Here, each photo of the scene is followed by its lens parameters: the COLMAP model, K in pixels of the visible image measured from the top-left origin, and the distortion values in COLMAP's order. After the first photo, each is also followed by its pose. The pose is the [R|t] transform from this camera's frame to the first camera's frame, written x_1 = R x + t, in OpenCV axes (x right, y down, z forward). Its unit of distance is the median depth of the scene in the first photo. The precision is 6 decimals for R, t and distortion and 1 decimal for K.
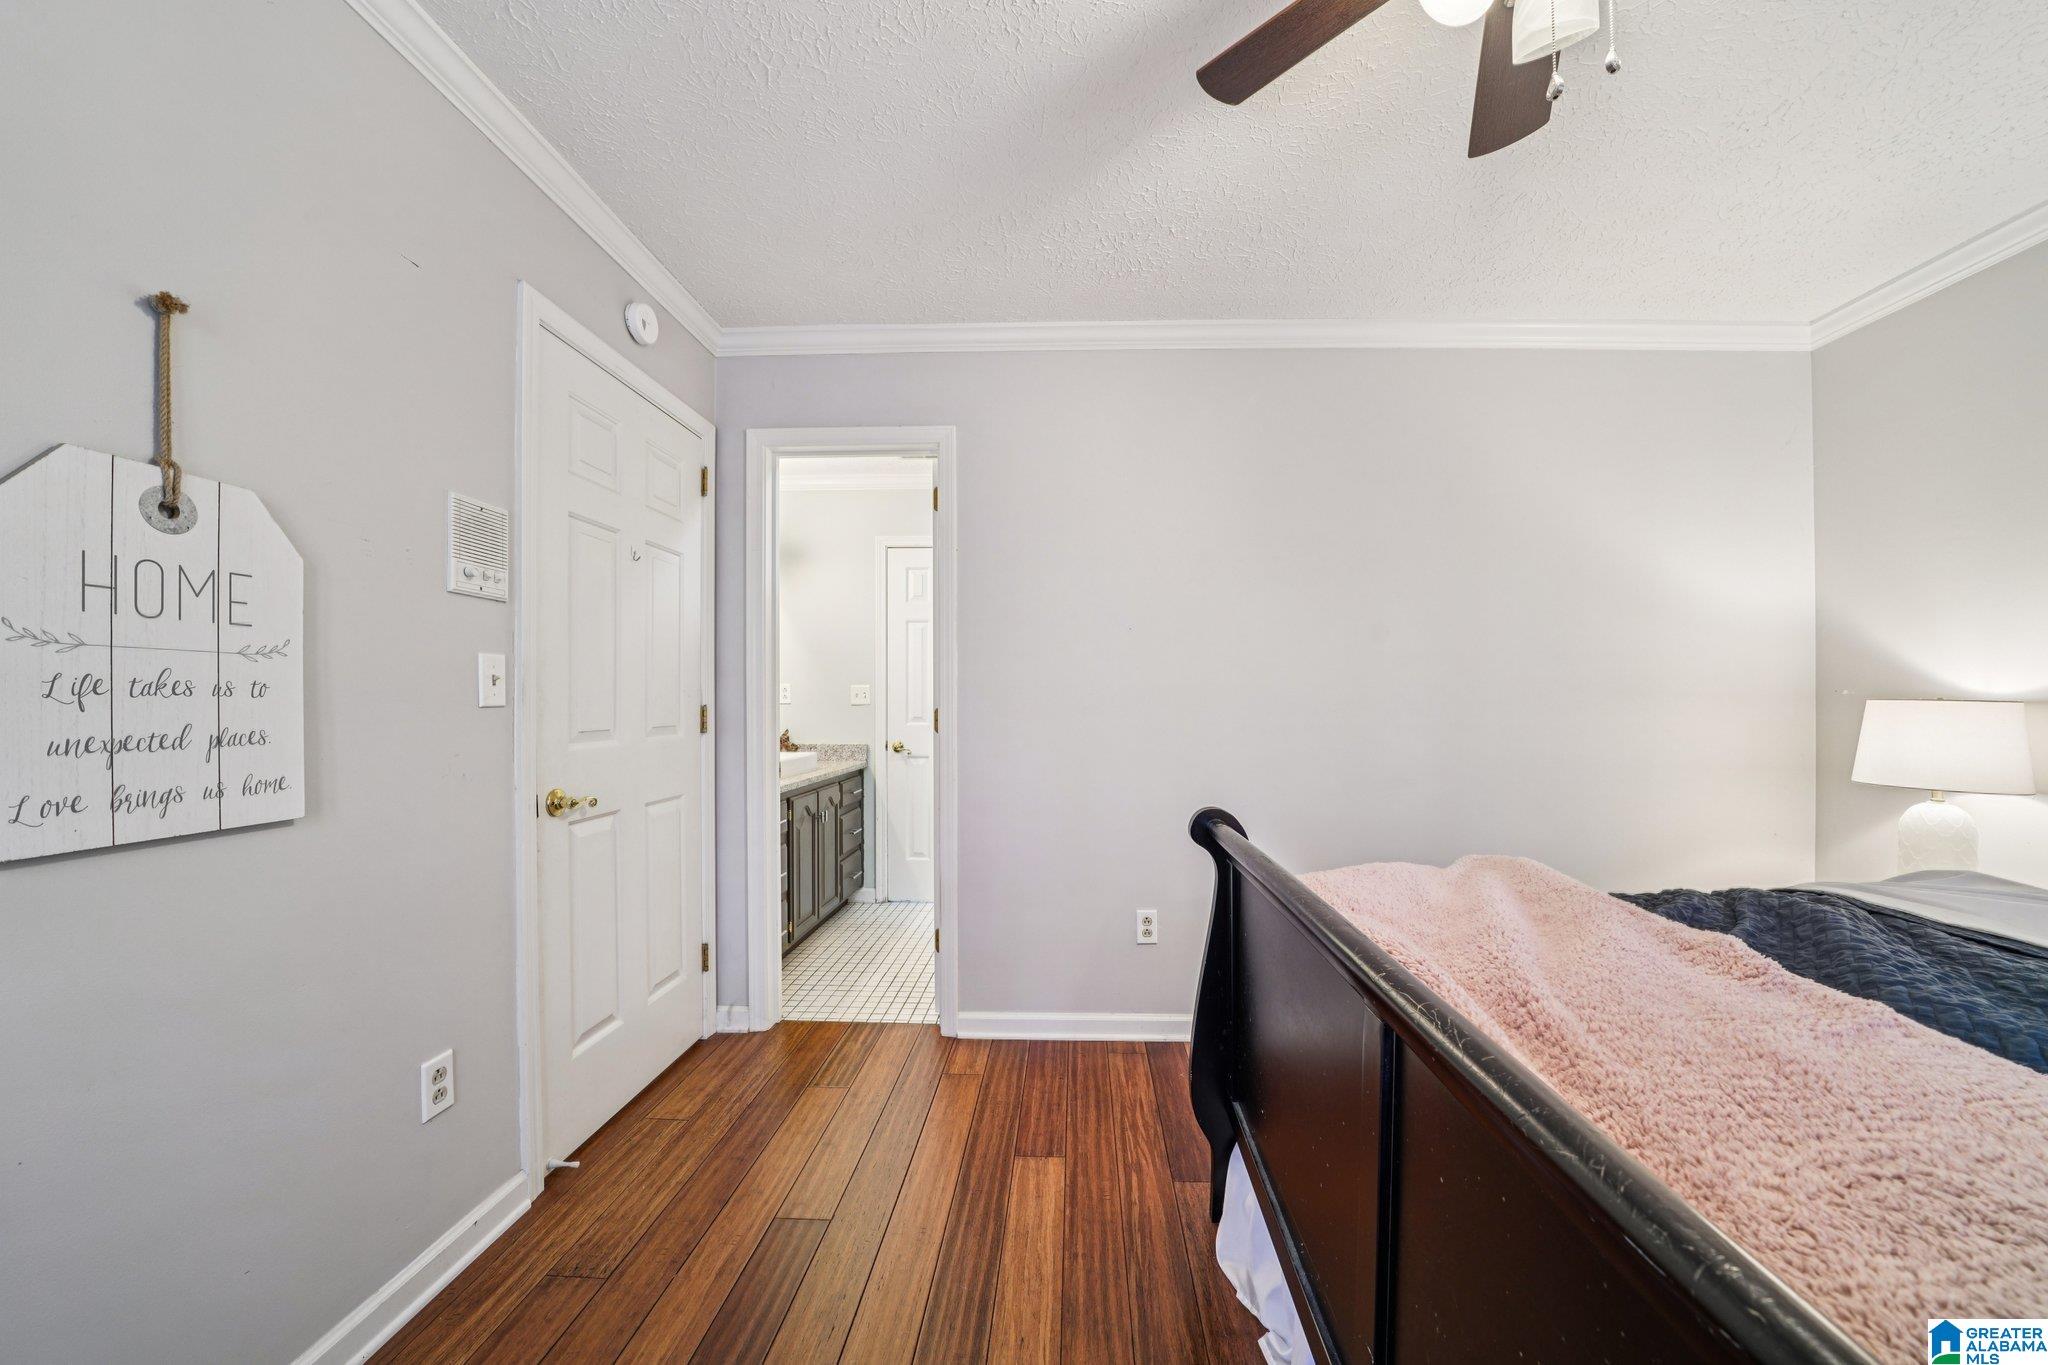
lens RADIAL K [[715.4, 0, 1035.1], [0, 715.4, 701.7], [0, 0, 1]] dist [-0.021073, -0.000043]
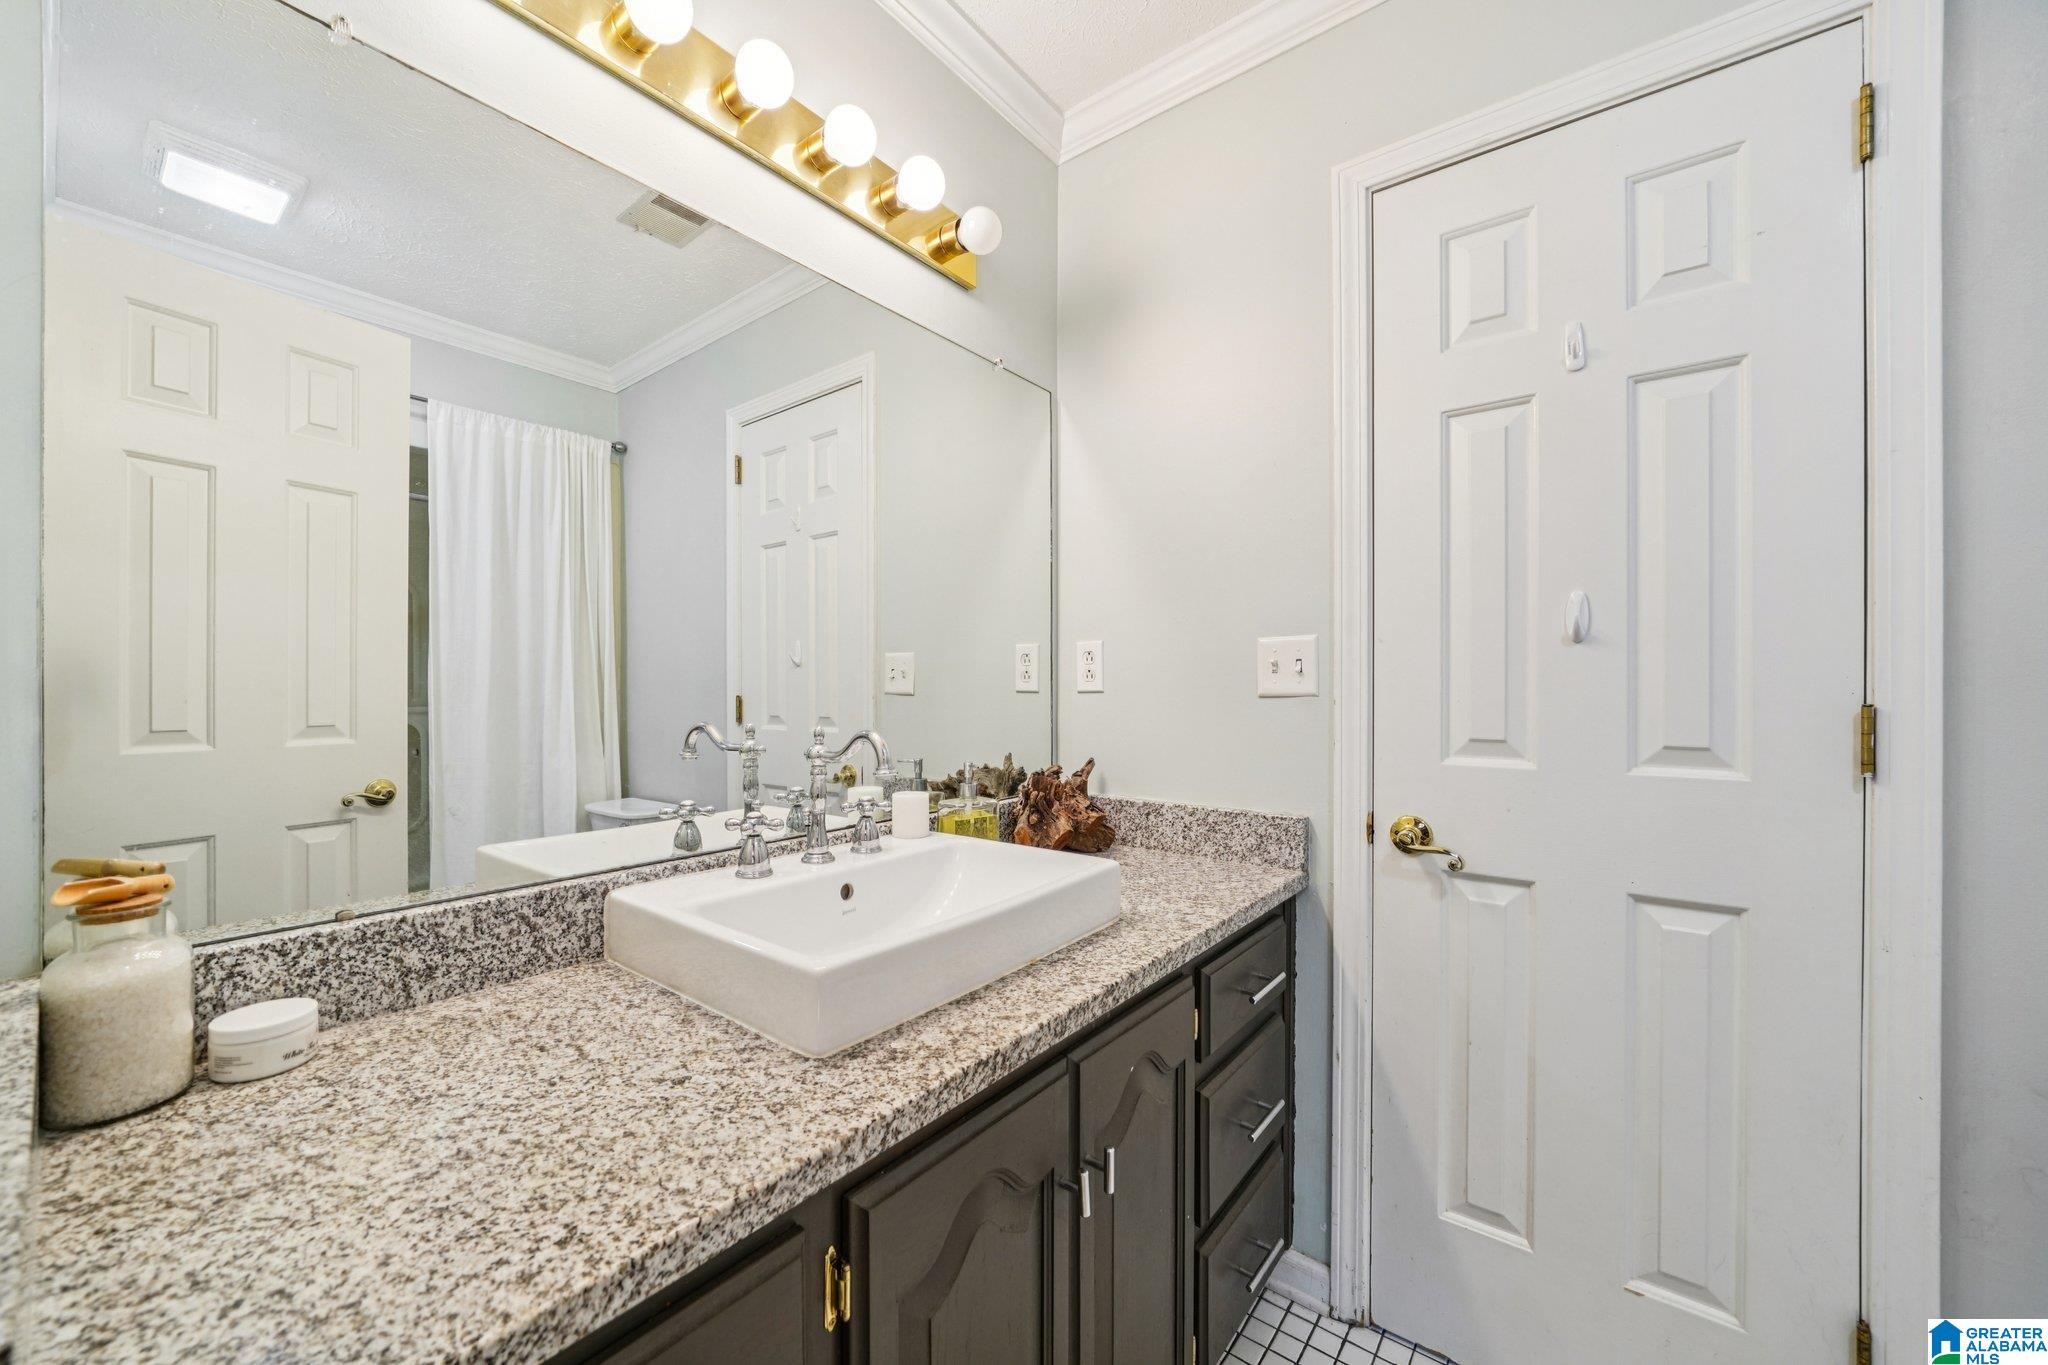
lens RADIAL K [[760.5, 0, 1036.3], [0, 760.5, 685.9], [0, 0, 1]] dist [-0.002217, 0.001507]
pose [[0.824686, 0.001651, -0.565588, -0.140632], [-0.002095, 0.999998, -0.000136, 0.000145], [0.565587, 0.001297, 0.824688, 0.644938]]
